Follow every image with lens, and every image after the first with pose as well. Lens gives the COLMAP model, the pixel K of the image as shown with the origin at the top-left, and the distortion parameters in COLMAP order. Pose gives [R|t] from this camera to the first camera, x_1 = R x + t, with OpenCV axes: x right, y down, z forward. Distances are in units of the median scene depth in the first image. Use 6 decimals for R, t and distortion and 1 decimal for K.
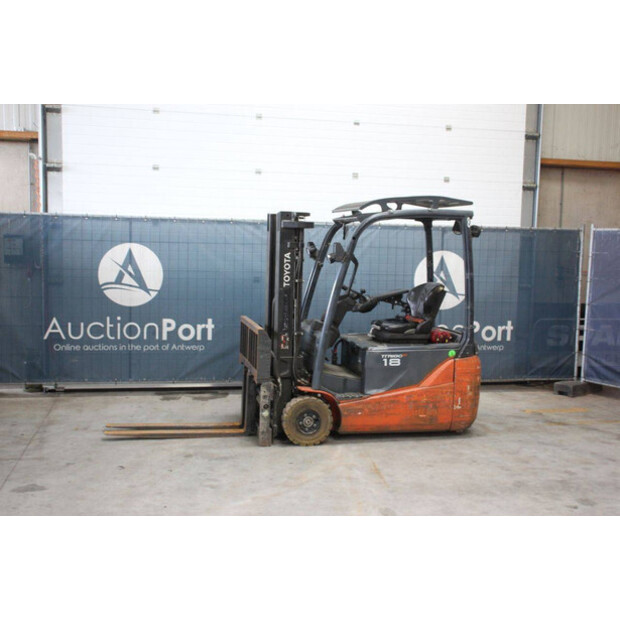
lens RADIAL K [[761.9, 0, 304.8], [0, 761.9, 310.6], [0, 0, 1]] dist [0.007762, 0.000000]
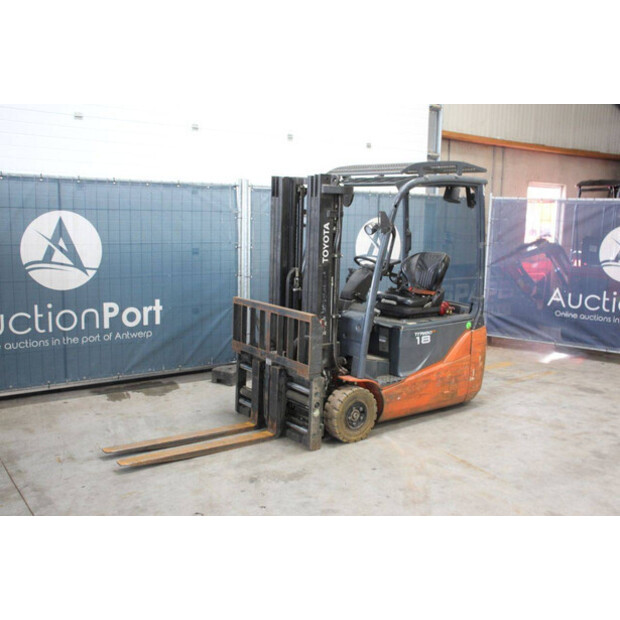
lens RADIAL K [[653.7, 0, 314.0], [0, 653.7, 309.6], [0, 0, 1]] dist [-0.040407, 0.000000]
pose [[0.905755, -0.063251, 0.419055, -0.339702], [0.033465, 0.996387, 0.078061, -0.036185], [-0.422478, -0.056680, 0.904599, 0.331138]]
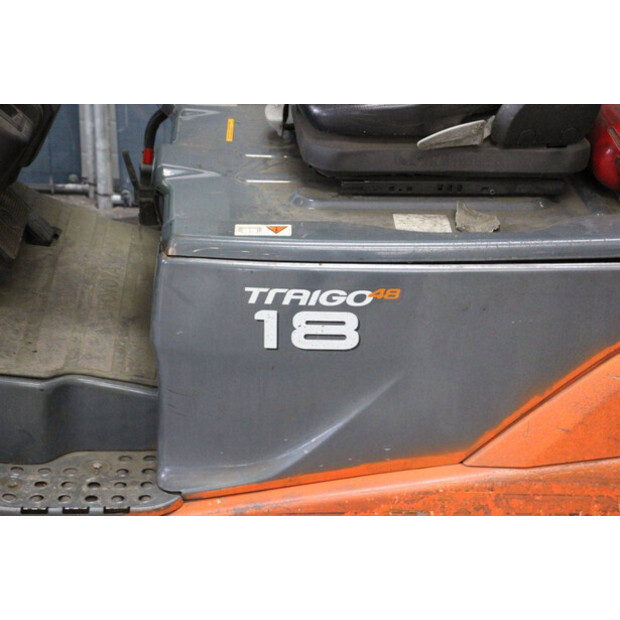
lens RADIAL K [[1486.5, 0, 313.8], [0, 1486.5, 305.7], [0, 0, 1]] dist [0.463162, 0.000000]
pose [[0.984118, 0.078951, -0.158990, 0.167422], [-0.022925, 0.944676, 0.327204, -0.046524], [0.176027, -0.318363, 0.931482, 0.686818]]
